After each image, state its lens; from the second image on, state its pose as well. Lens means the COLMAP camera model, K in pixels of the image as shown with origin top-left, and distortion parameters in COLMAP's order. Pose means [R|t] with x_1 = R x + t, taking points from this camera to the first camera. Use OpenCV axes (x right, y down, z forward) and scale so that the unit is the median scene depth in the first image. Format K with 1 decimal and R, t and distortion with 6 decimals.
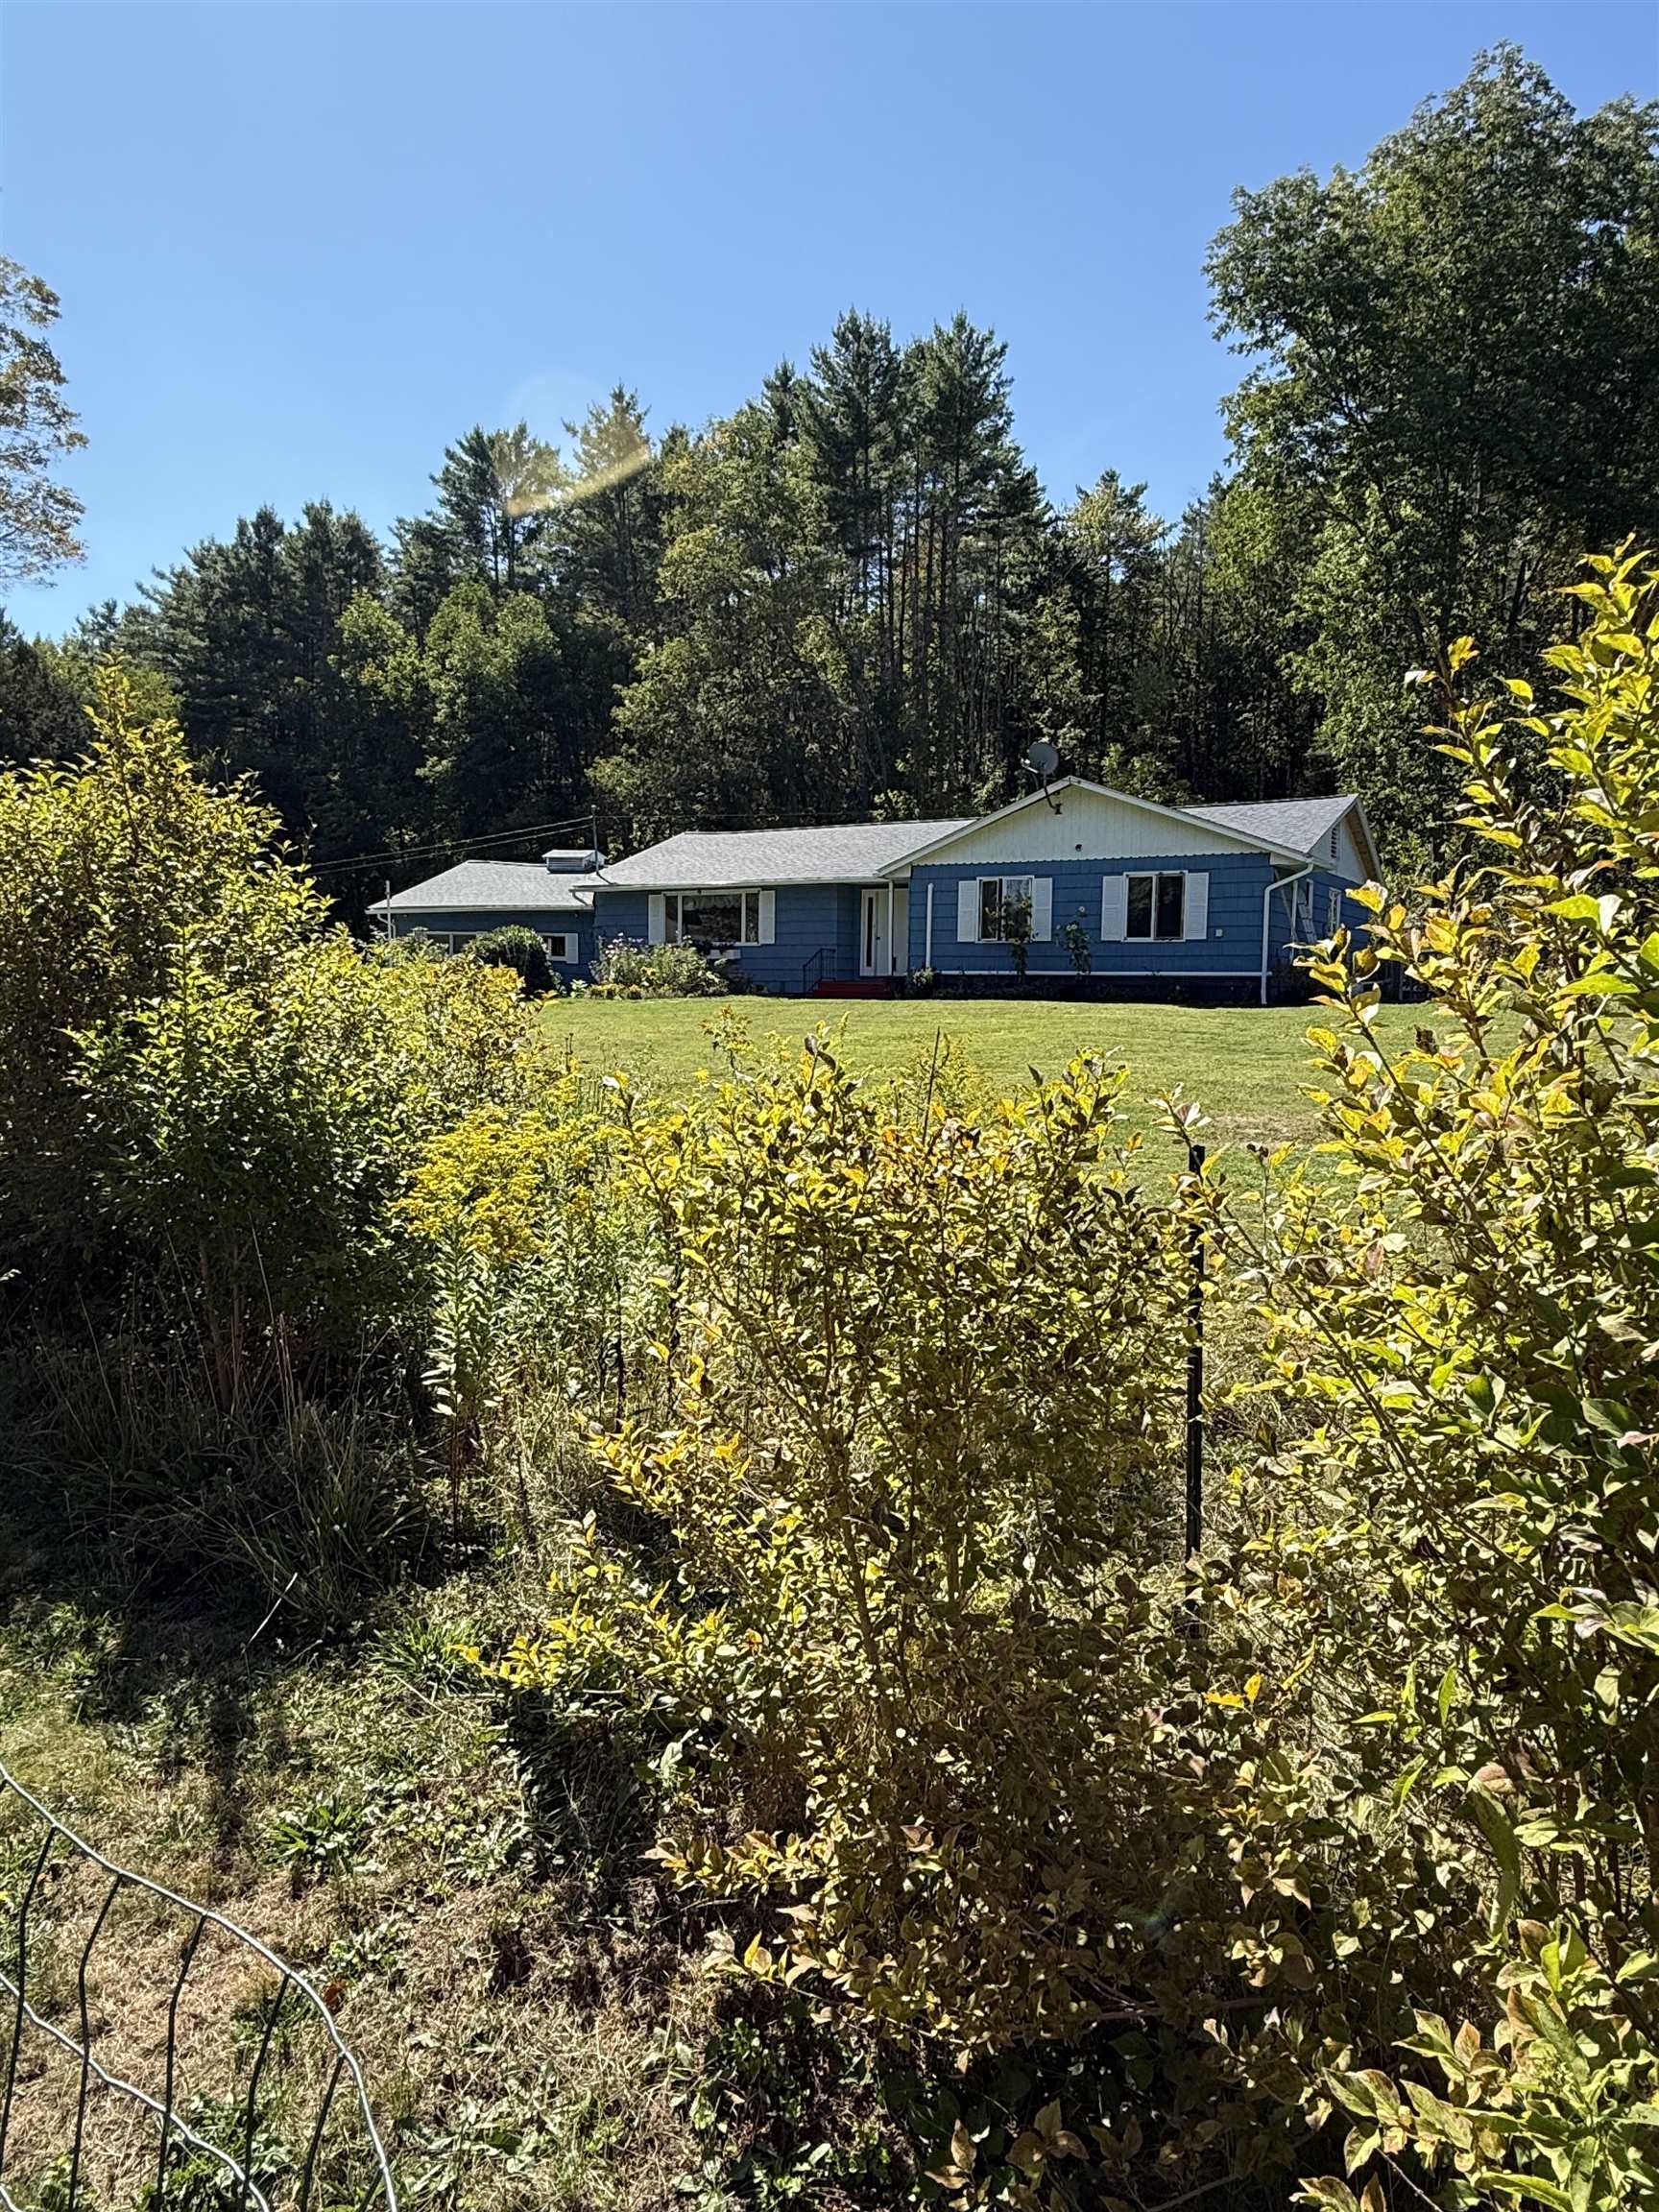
lens RADIAL K [[1354.6, 0, 830.8], [0, 1354.6, 1104.8], [0, 0, 1]] dist [0.001321, 0.000064]
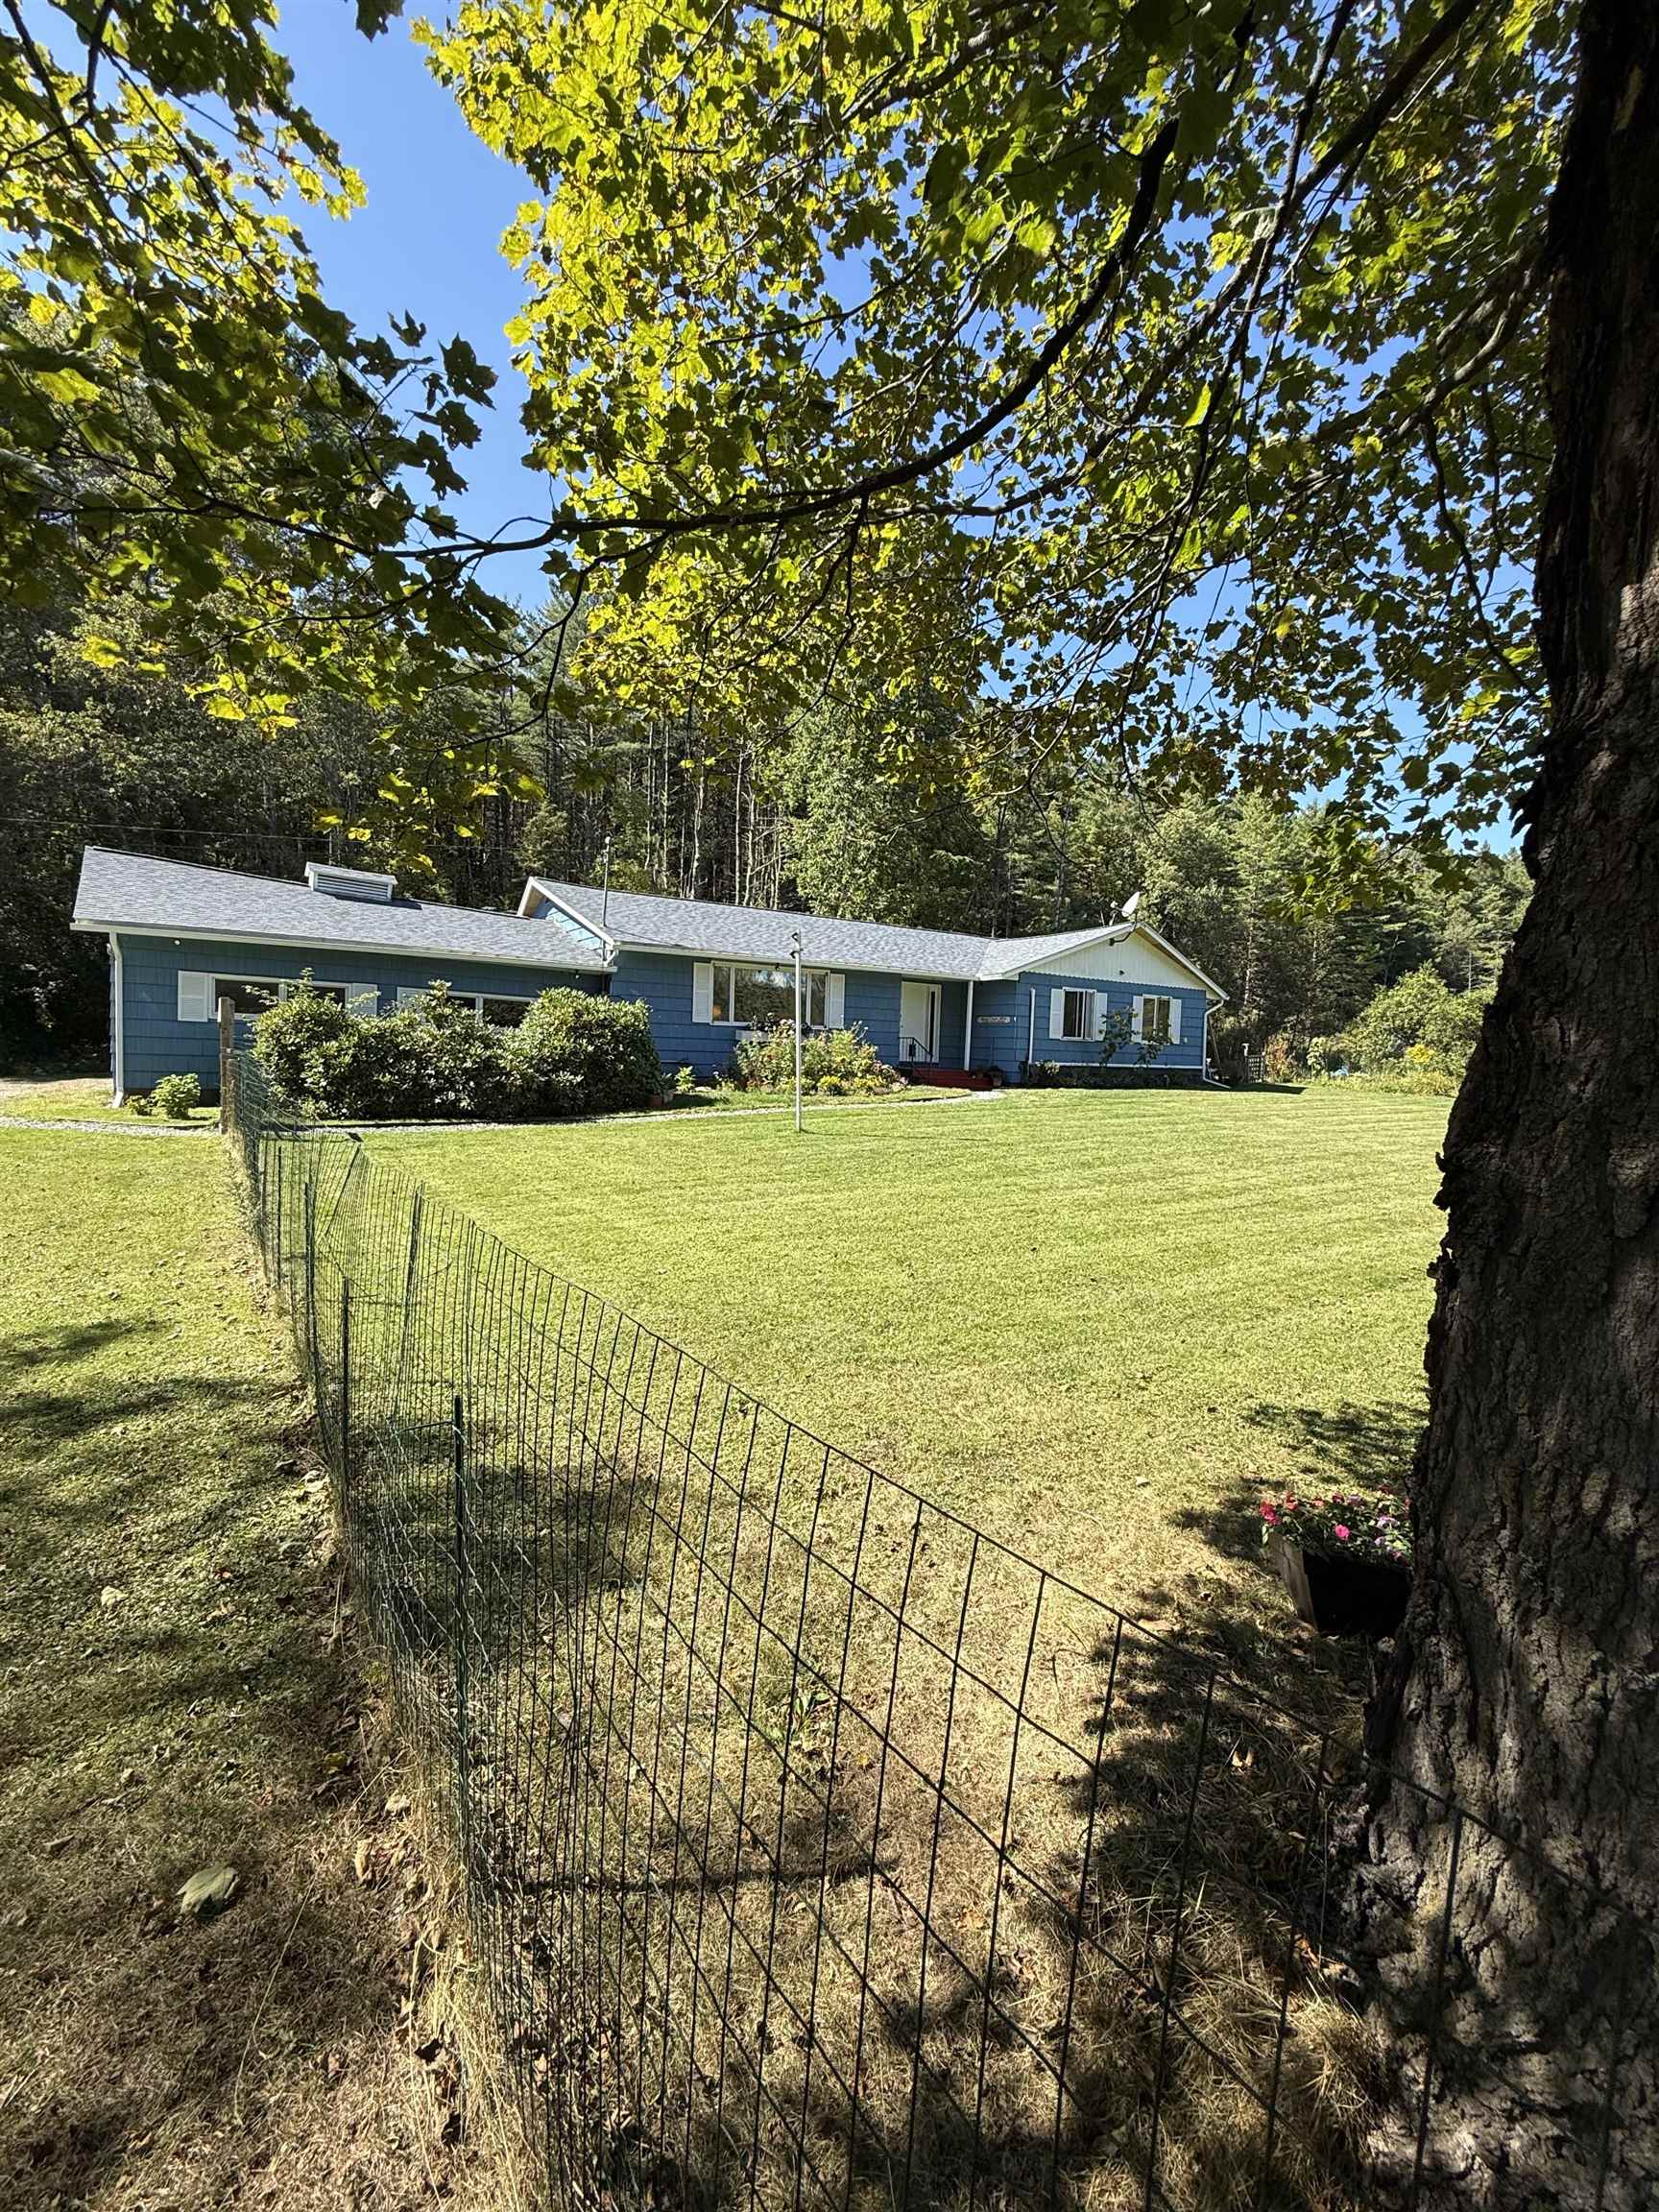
lens RADIAL K [[909.5, 0, 829.1], [0, 909.5, 1100.3], [0, 0, 1]] dist [0.000469, 0.000117]
pose [[0.452613, -0.057229, 0.889869, -0.732457], [0.045094, 0.998131, 0.041256, -0.108283], [-0.890566, 0.021454, 0.454348, 0.813123]]
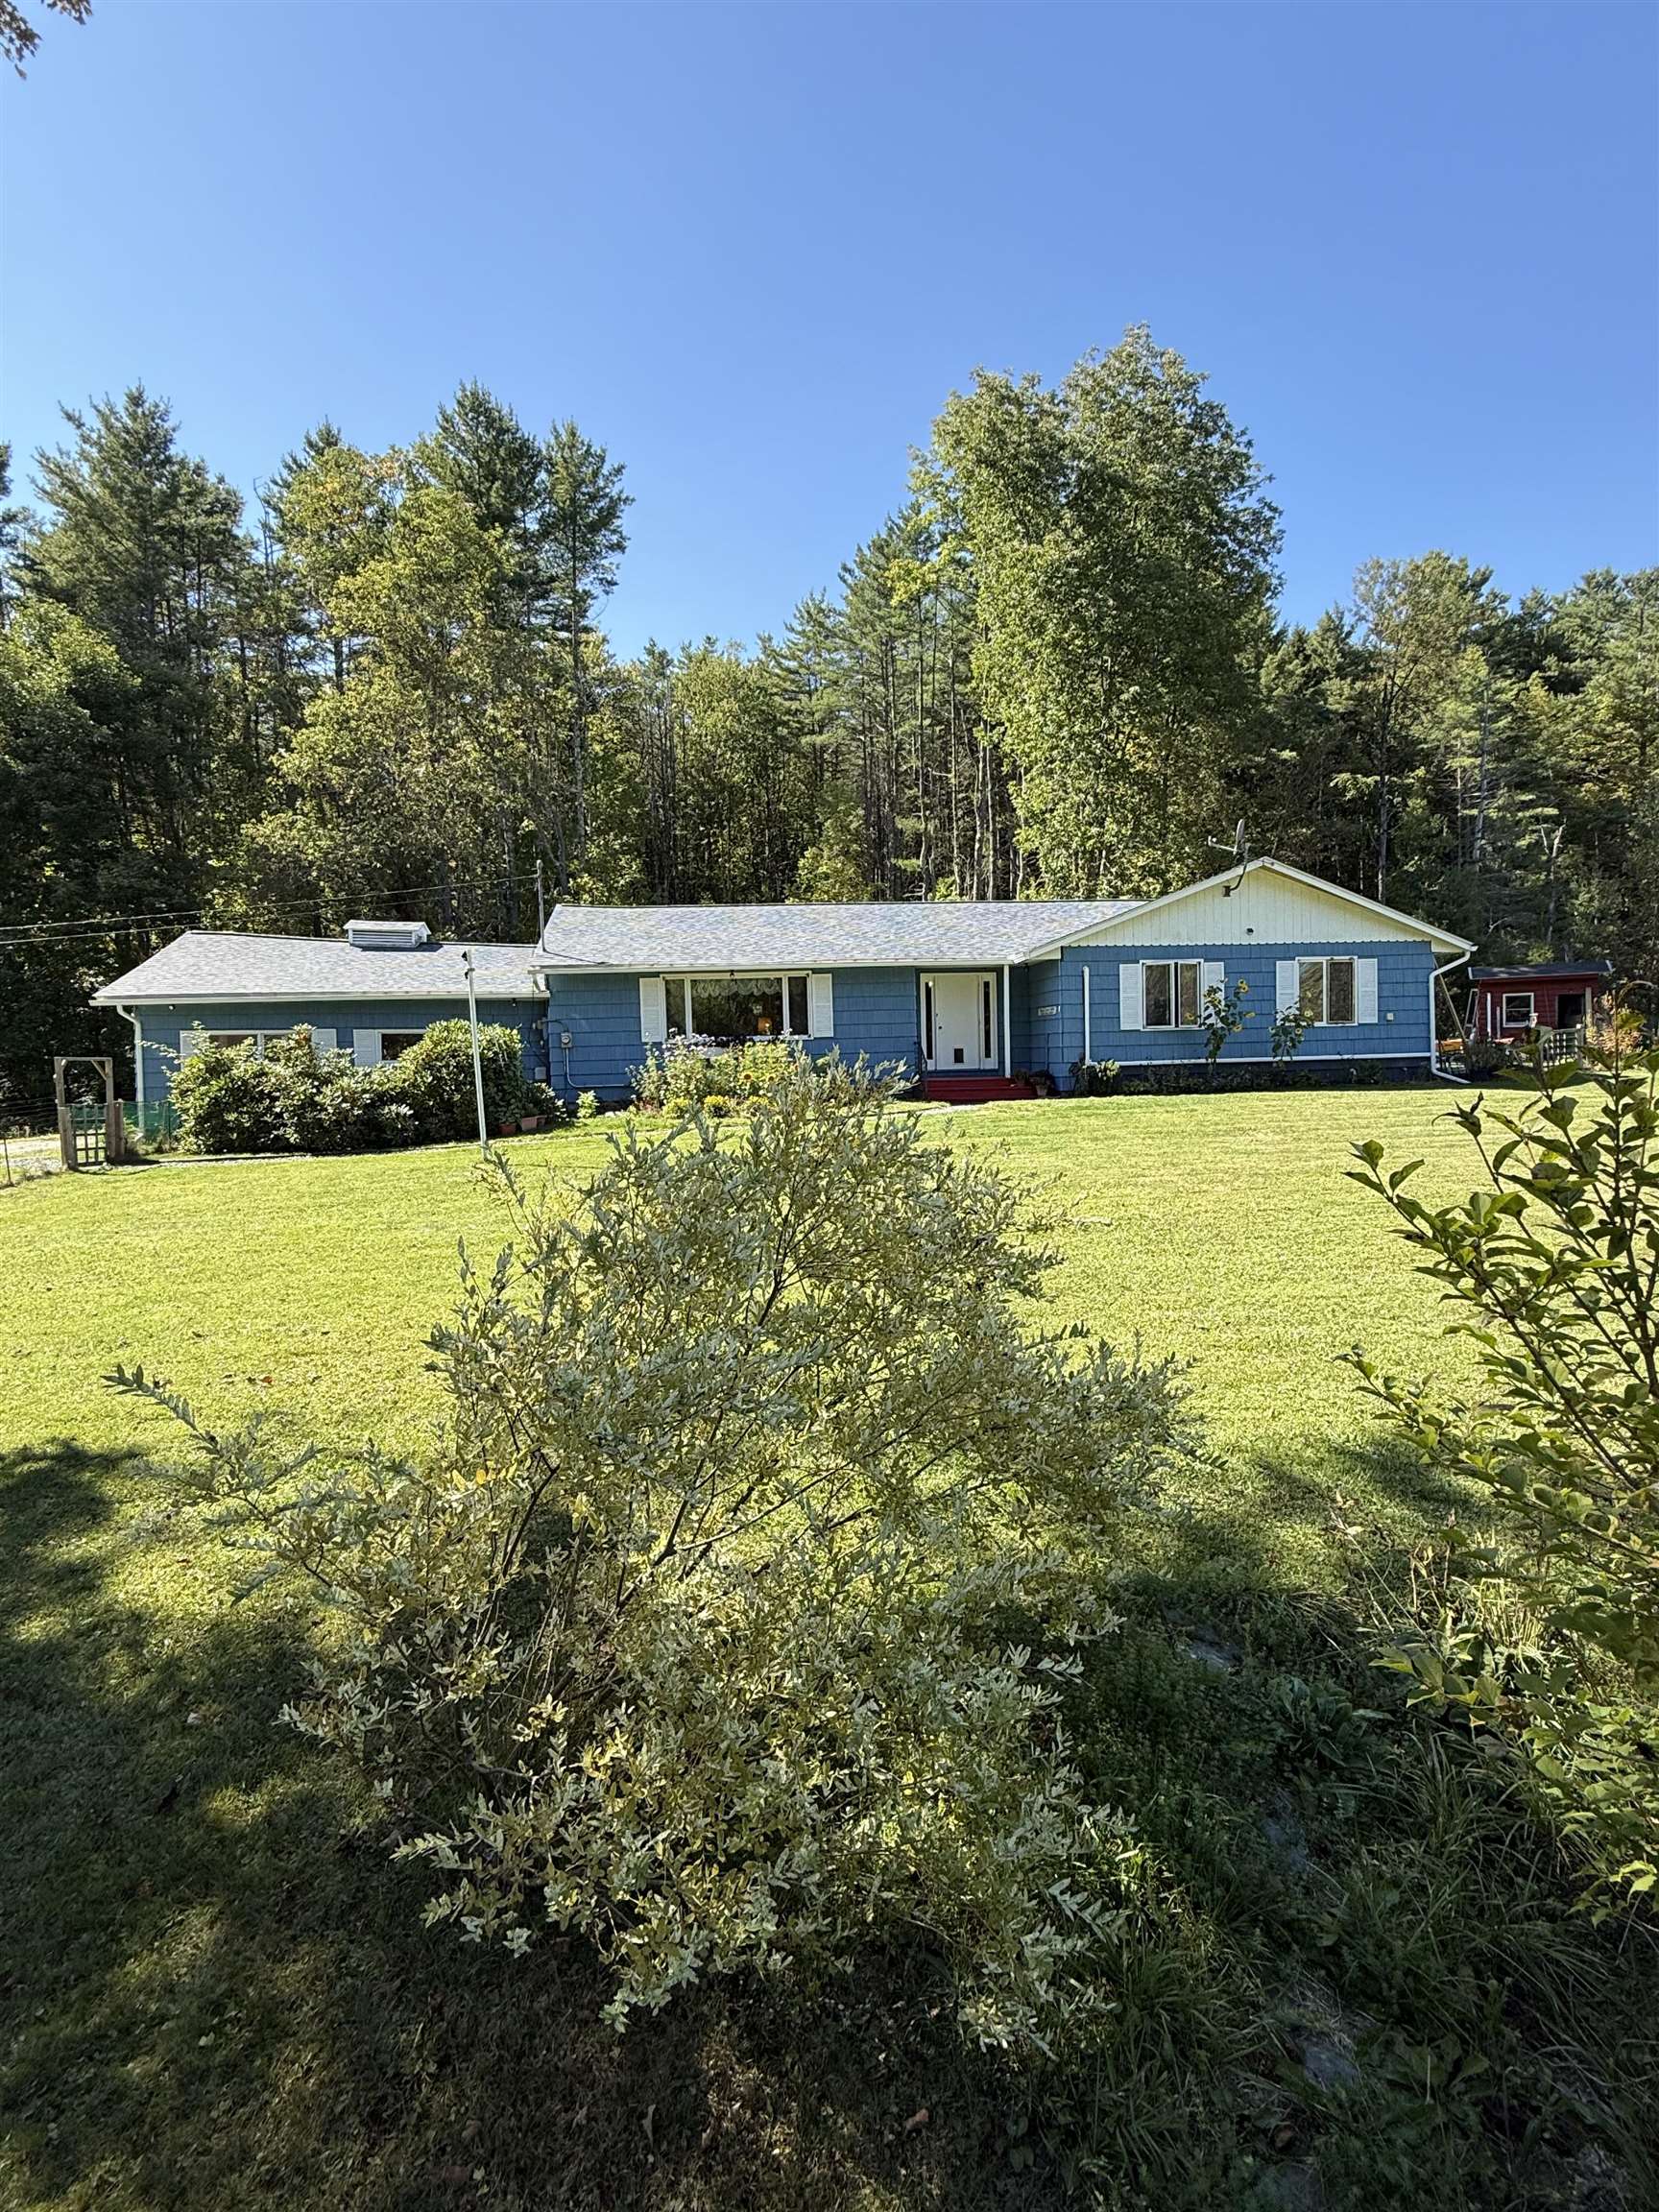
lens RADIAL K [[1033.2, 0, 832.5], [0, 1033.2, 1107.7], [0, 0, 1]] dist [0.004537, -0.000001]
pose [[0.803336, -0.063096, 0.592174, -0.482709], [0.089223, 0.995900, -0.014926, -0.076081], [-0.588805, 0.064826, 0.805672, 0.561365]]
